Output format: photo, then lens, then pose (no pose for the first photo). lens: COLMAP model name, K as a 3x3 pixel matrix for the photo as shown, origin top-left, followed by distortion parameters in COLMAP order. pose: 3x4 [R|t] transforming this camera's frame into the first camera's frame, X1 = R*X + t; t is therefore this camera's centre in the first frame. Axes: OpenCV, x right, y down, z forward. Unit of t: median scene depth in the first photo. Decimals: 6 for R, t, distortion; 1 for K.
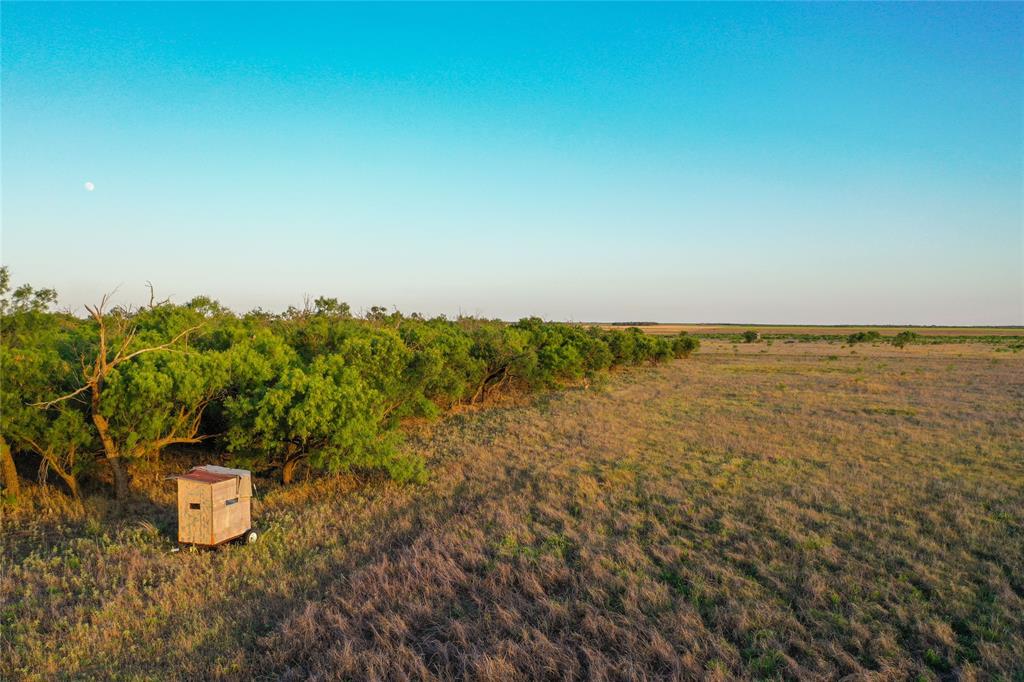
lens RADIAL K [[787.6, 0, 512.0], [0, 787.6, 341.0], [0, 0, 1]] dist [-0.002394, -0.000834]
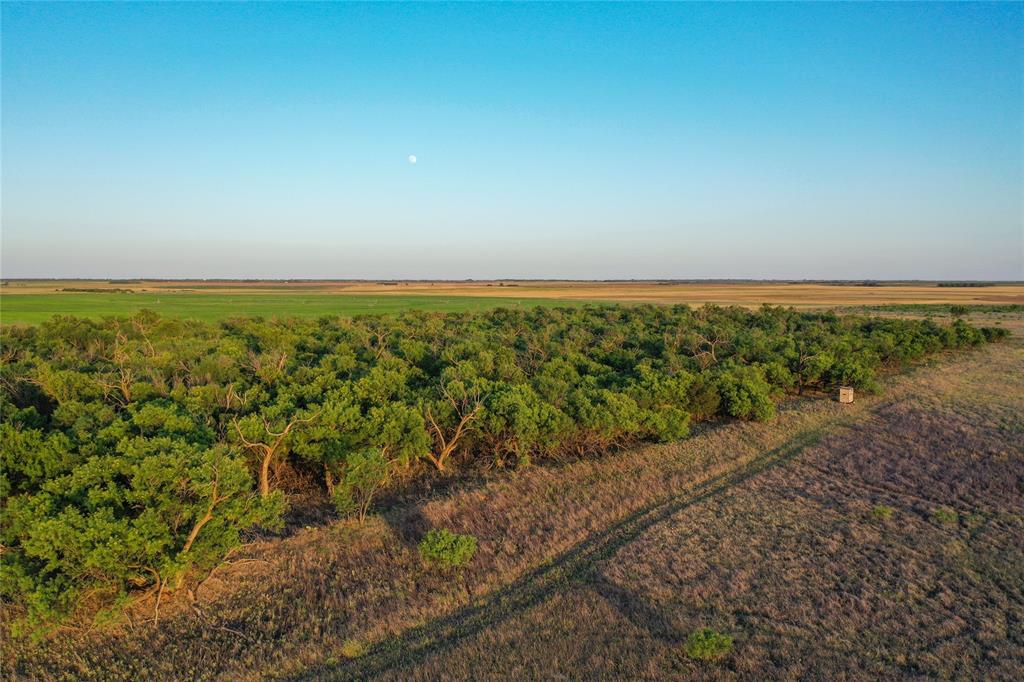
lens RADIAL K [[787.6, 0, 512.0], [0, 787.6, 341.0], [0, 0, 1]] dist [-0.002394, -0.000834]
pose [[0.933184, 0.021647, -0.358747, -0.198961], [-0.002189, 0.998508, 0.054557, -0.125722], [0.359393, -0.050126, 0.931839, -1.420304]]
